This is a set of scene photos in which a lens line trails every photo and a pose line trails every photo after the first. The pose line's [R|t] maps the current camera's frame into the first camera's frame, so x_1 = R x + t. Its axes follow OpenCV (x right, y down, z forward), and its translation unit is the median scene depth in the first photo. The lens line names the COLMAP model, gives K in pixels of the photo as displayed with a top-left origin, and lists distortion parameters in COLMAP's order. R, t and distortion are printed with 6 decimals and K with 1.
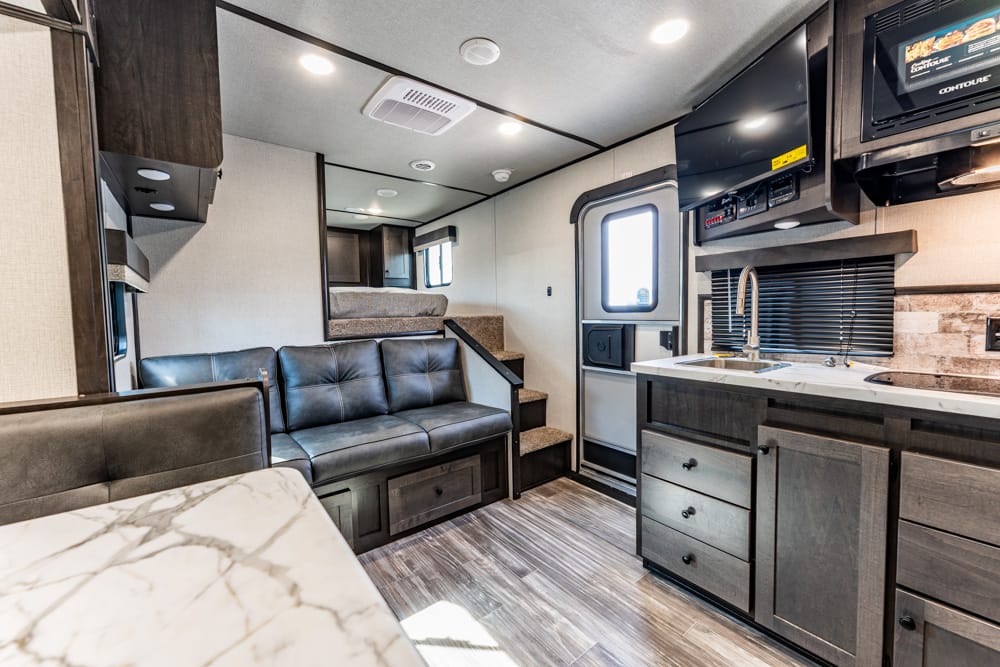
lens RADIAL K [[394.5, 0, 497.7], [0, 394.5, 328.3], [0, 0, 1]] dist [0.002349, -0.000535]
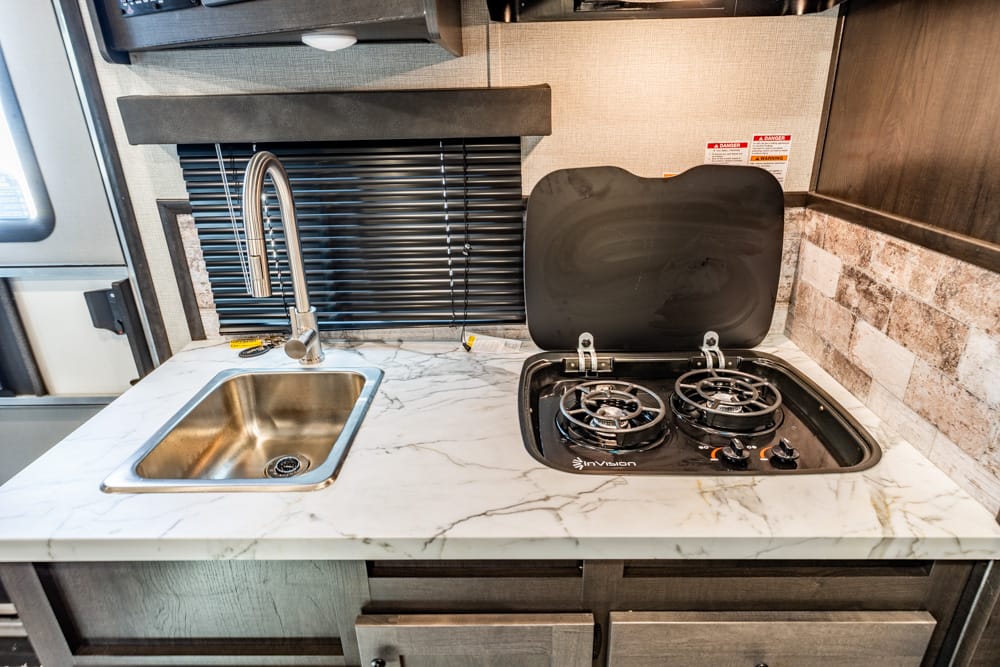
lens RADIAL K [[575.3, 0, 506.3], [0, 575.3, 328.8], [0, 0, 1]] dist [-0.012026, 0.000255]
pose [[0.611183, -0.298959, 0.732857, 0.273898], [0.049133, 0.938466, 0.341859, -0.143816], [-0.789963, -0.172931, 0.588263, 0.387205]]
